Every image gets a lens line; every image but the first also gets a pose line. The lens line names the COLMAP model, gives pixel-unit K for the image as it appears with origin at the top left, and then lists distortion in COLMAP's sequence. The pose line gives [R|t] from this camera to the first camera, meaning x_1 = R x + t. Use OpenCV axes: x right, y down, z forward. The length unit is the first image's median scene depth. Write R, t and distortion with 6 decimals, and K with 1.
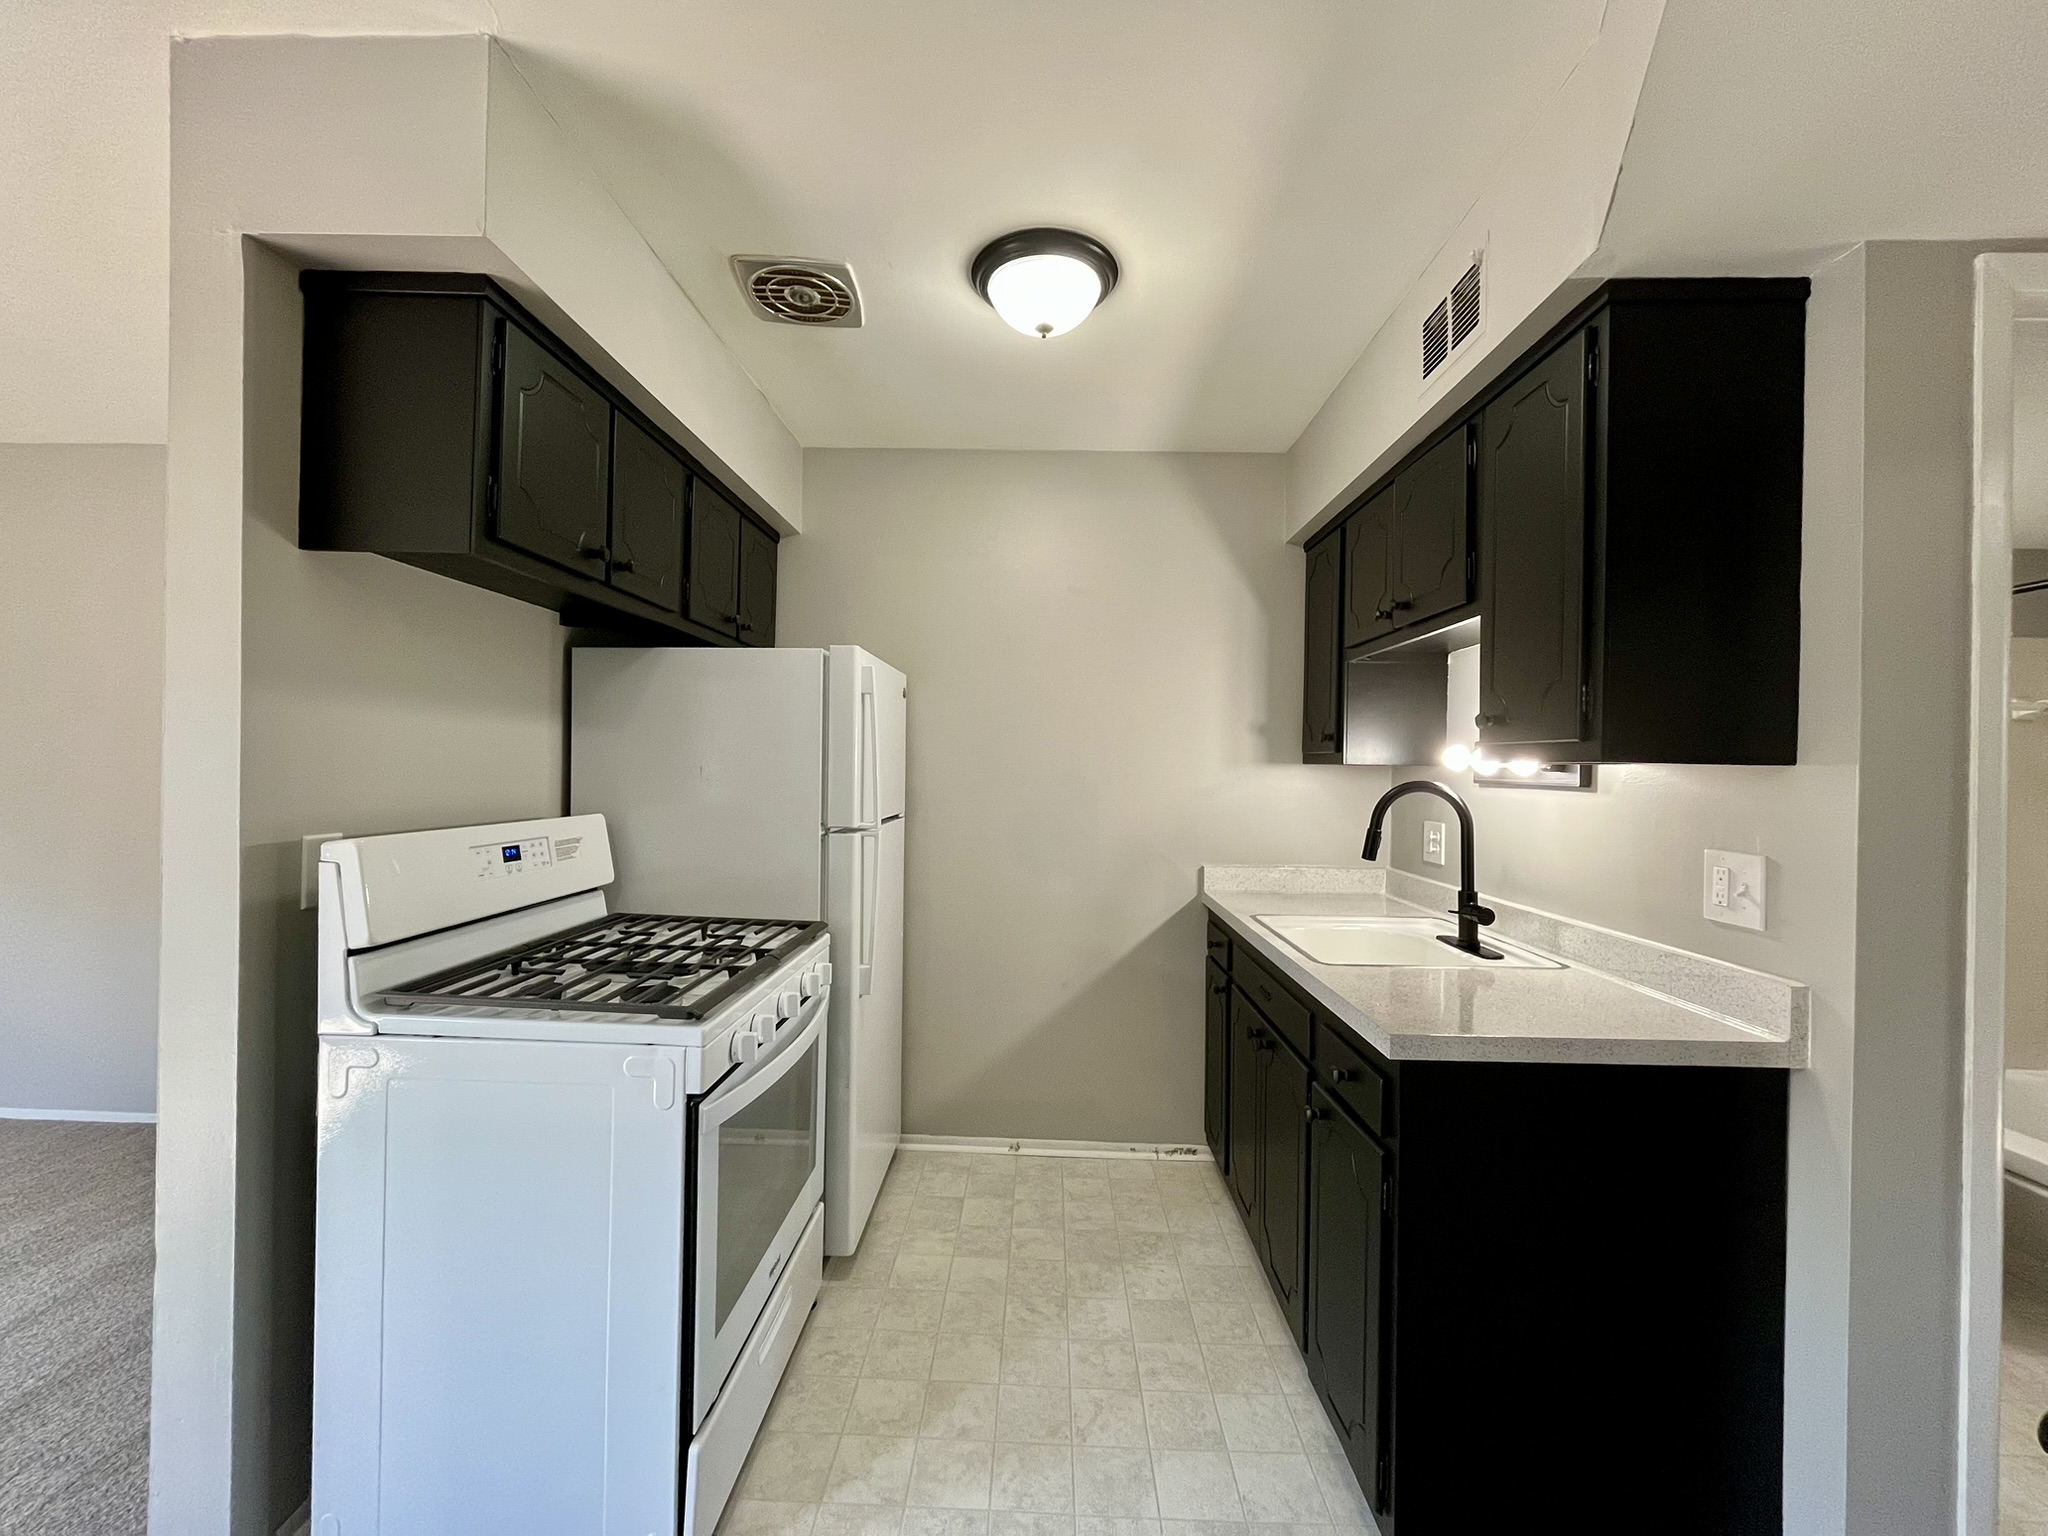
lens RADIAL K [[832.3, 0, 1018.2], [0, 832.3, 761.7], [0, 0, 1]] dist [0.002982, 0.000246]
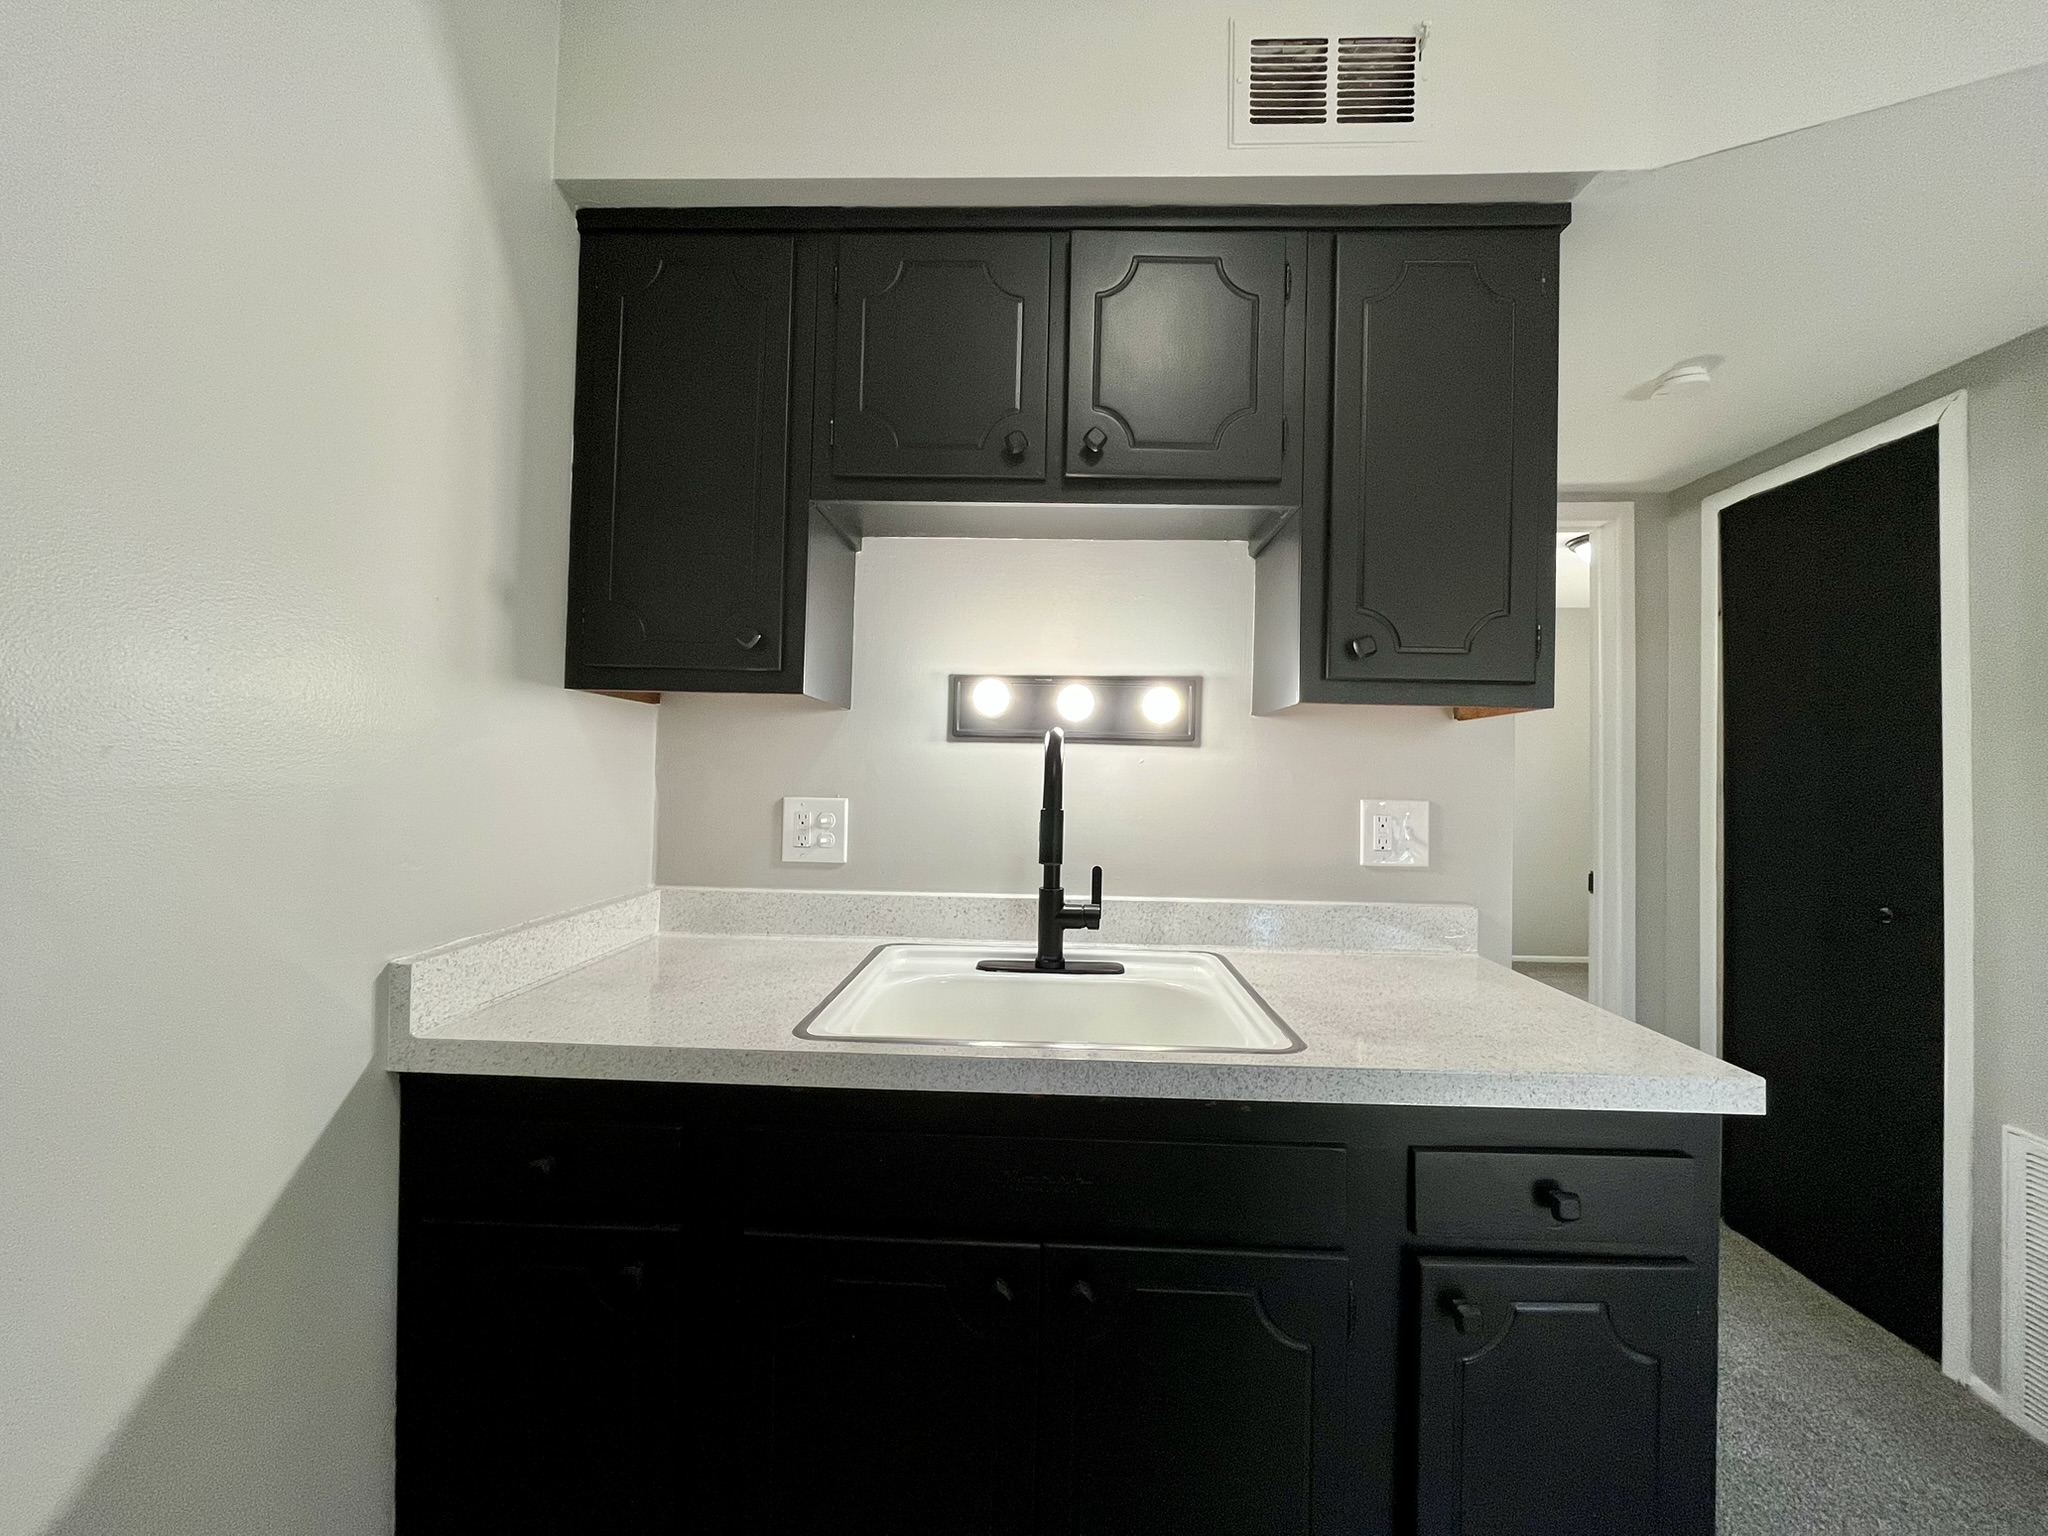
lens RADIAL K [[832.3, 0, 1018.2], [0, 832.3, 761.7], [0, 0, 1]] dist [0.002982, 0.000246]
pose [[0.009612, 0.000098, 0.999954, -0.182615], [-0.027658, 0.999617, 0.000167, 0.056666], [-0.999571, -0.027659, 0.009611, 1.171716]]
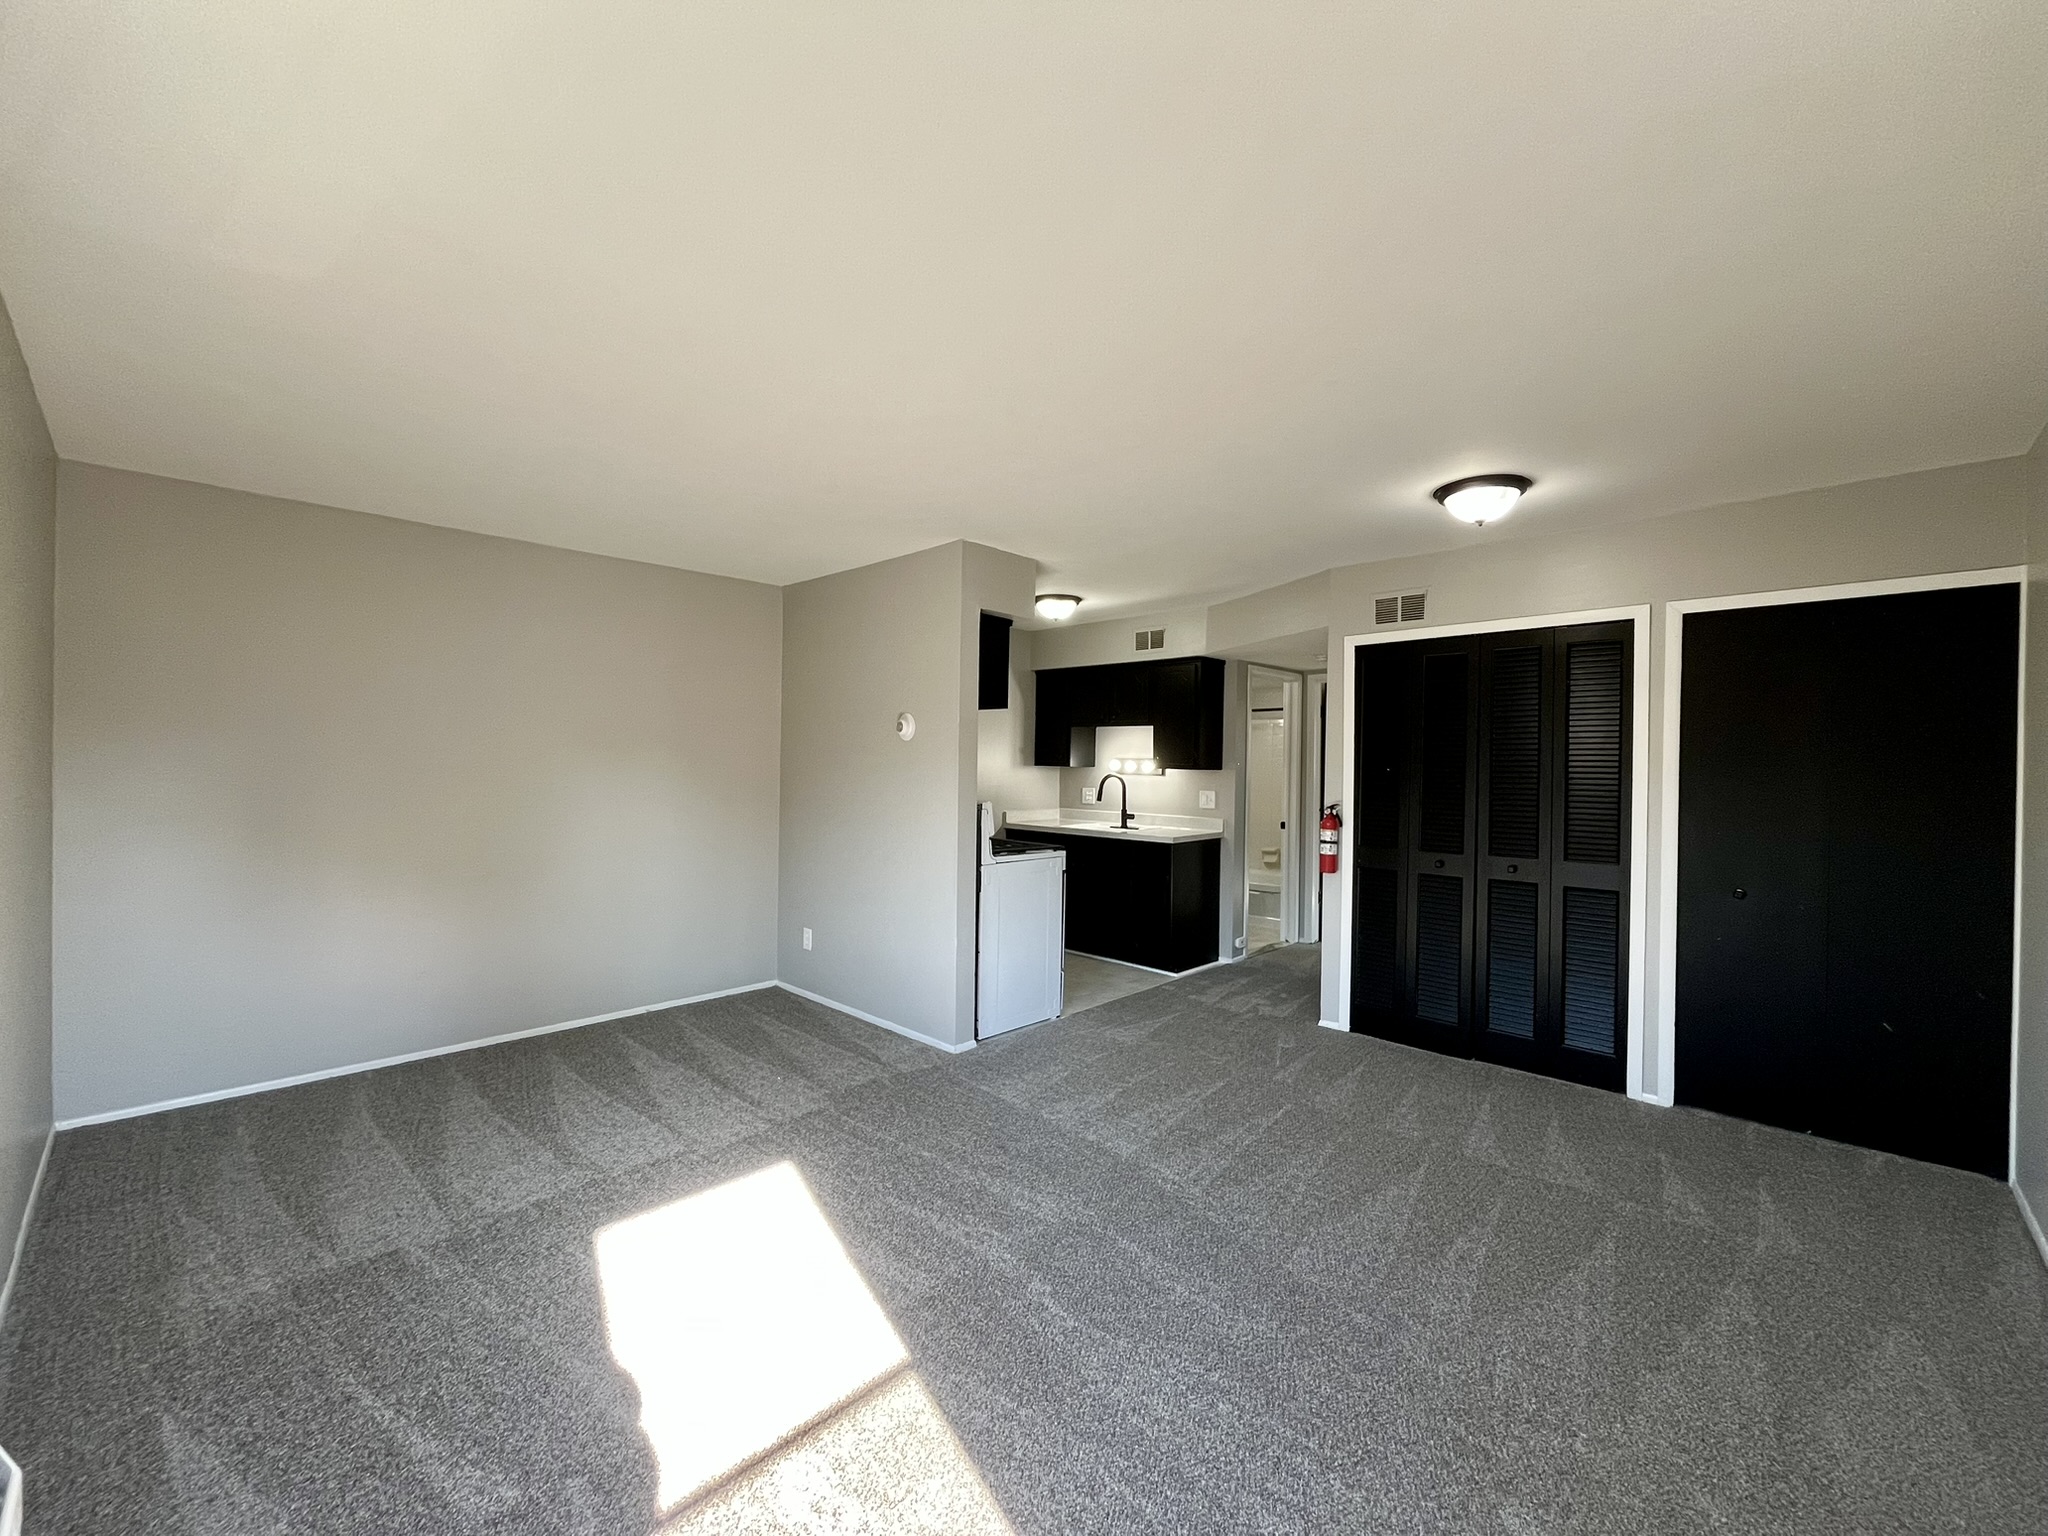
lens RADIAL K [[832.3, 0, 1018.2], [0, 832.3, 761.7], [0, 0, 1]] dist [0.002982, 0.000246]
pose [[0.682702, -0.007535, 0.730658, -2.199949], [-0.010420, 0.999745, 0.020047, -0.085238], [-0.730623, -0.021299, 0.682449, -0.883587]]
